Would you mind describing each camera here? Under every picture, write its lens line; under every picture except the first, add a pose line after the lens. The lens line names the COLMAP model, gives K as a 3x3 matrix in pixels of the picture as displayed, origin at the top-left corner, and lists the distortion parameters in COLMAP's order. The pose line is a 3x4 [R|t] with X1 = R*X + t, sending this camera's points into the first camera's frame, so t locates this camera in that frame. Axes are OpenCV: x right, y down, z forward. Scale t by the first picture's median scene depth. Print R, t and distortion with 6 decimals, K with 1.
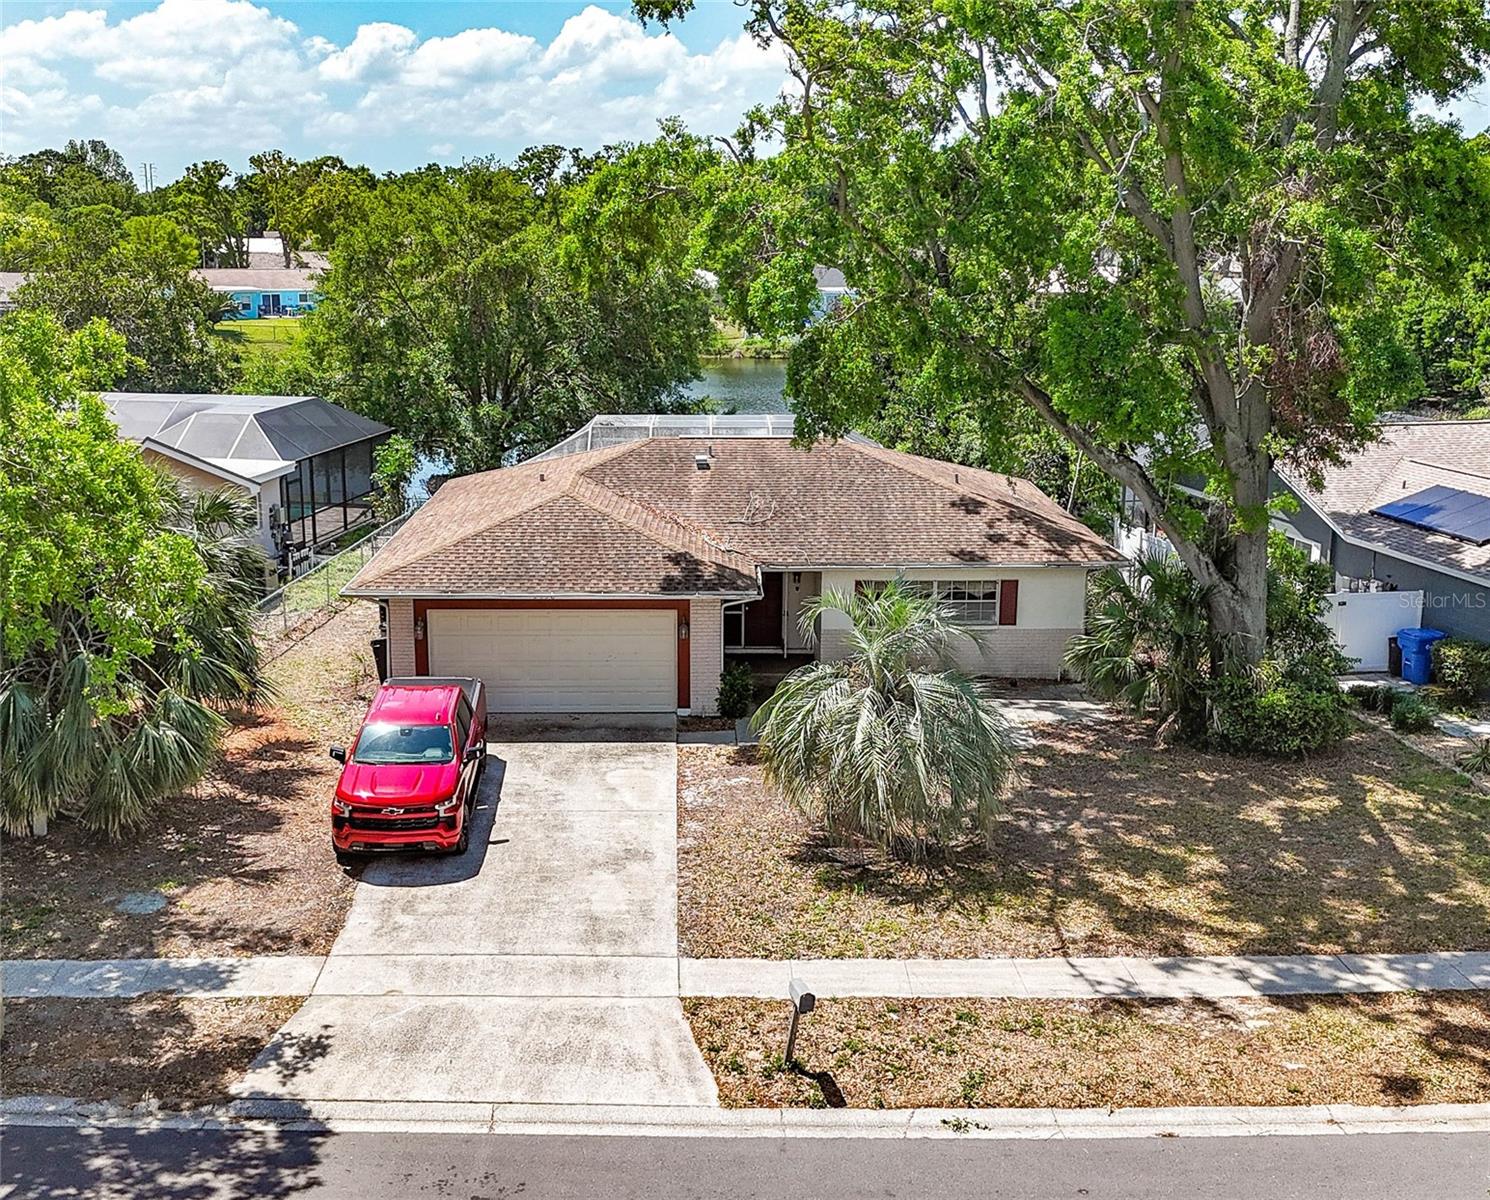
lens RADIAL K [[1611.1, 0, 745.0], [0, 1611.1, 600.0], [0, 0, 1]] dist [0.005926, -0.006967]
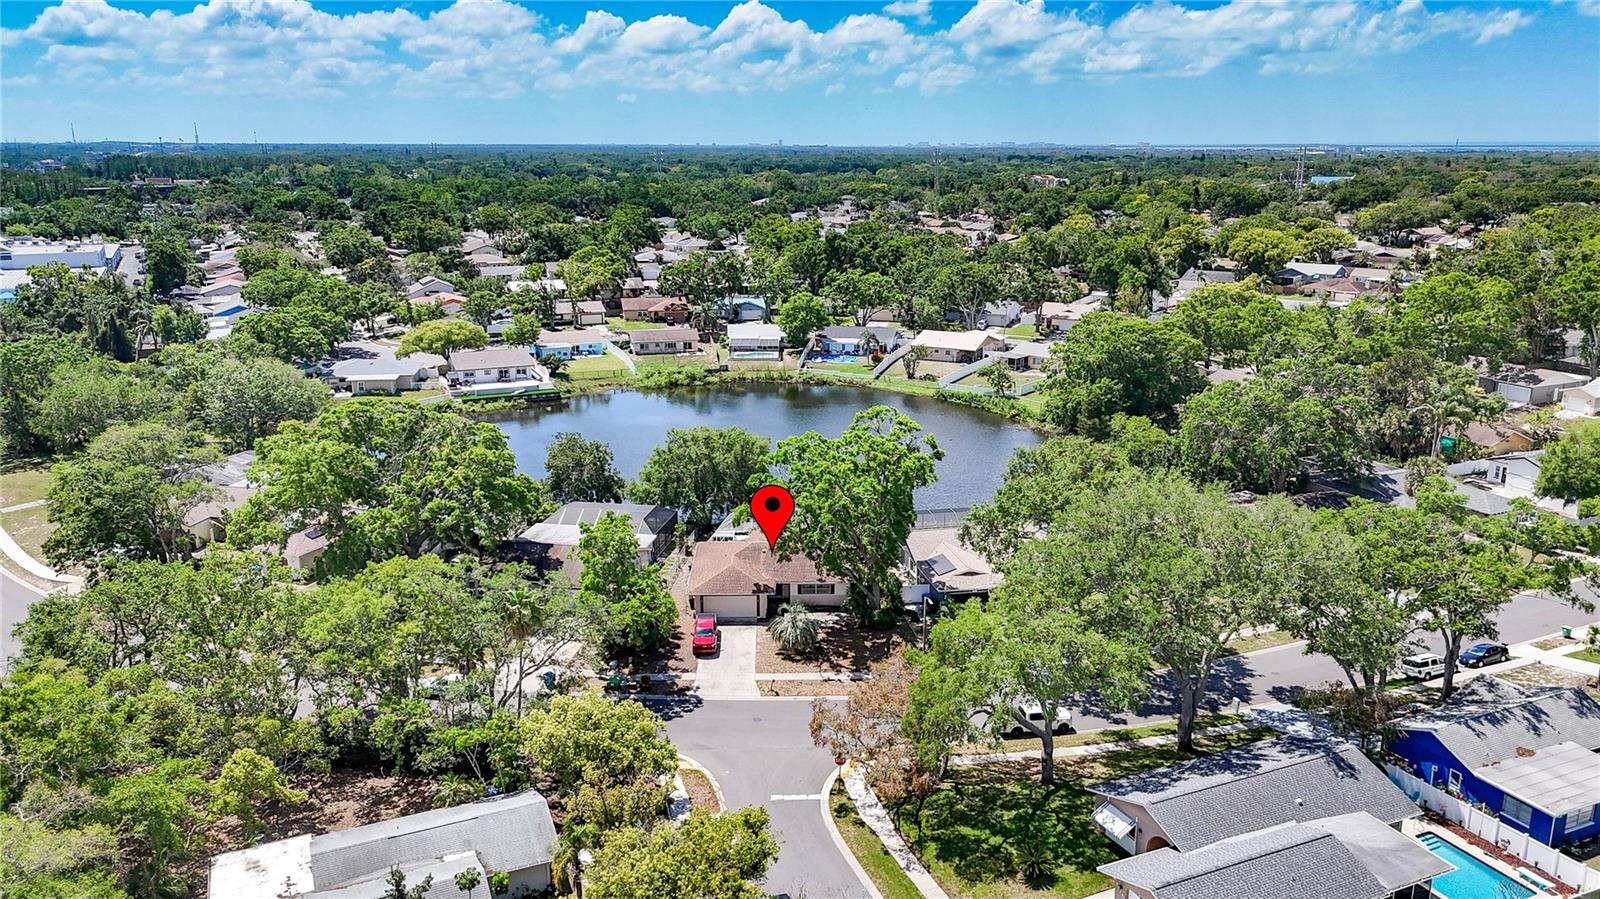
lens RADIAL K [[1108.2, 0, 800.0], [0, 1108.2, 449.5], [0, 0, 1]] dist [0.045963, -0.036103]
pose [[0.999553, -0.010187, -0.028104, 0.227410], [0.011403, 0.998991, 0.043444, -0.712408], [0.027633, -0.043745, 0.998660, -2.793042]]
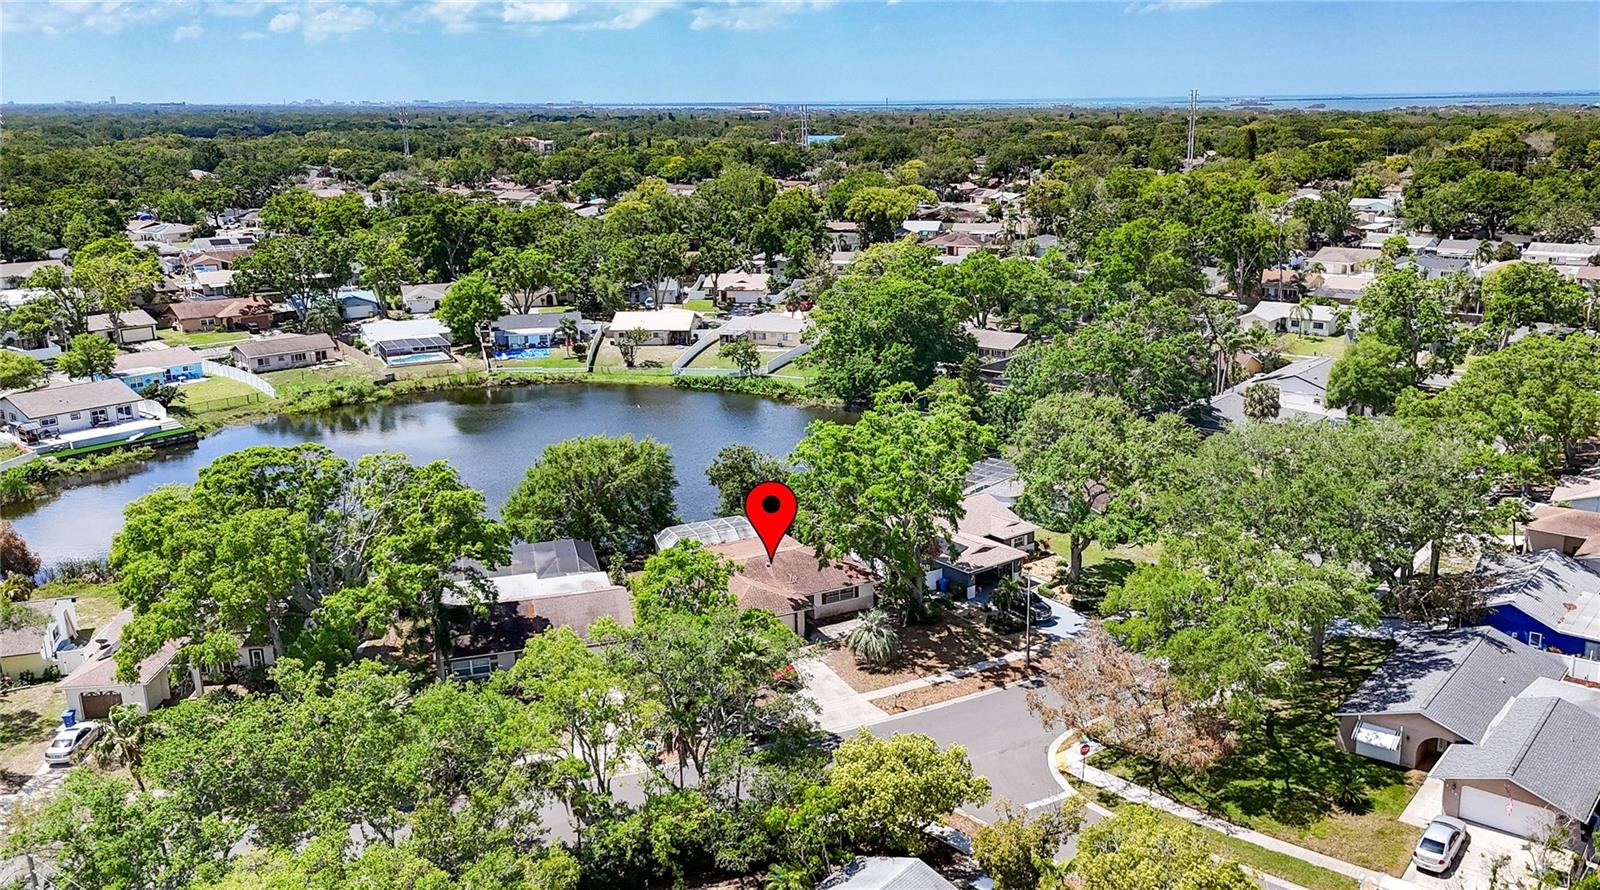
lens RADIAL K [[1241.5, 0, 800.0], [0, 1241.5, 445.0], [0, 0, 1]] dist [0.049875, -0.010864]
pose [[0.899733, -0.137913, 0.414078, -1.648522], [0.117826, 0.990288, 0.073807, -0.839712], [-0.420235, -0.017618, 0.907244, -2.404524]]
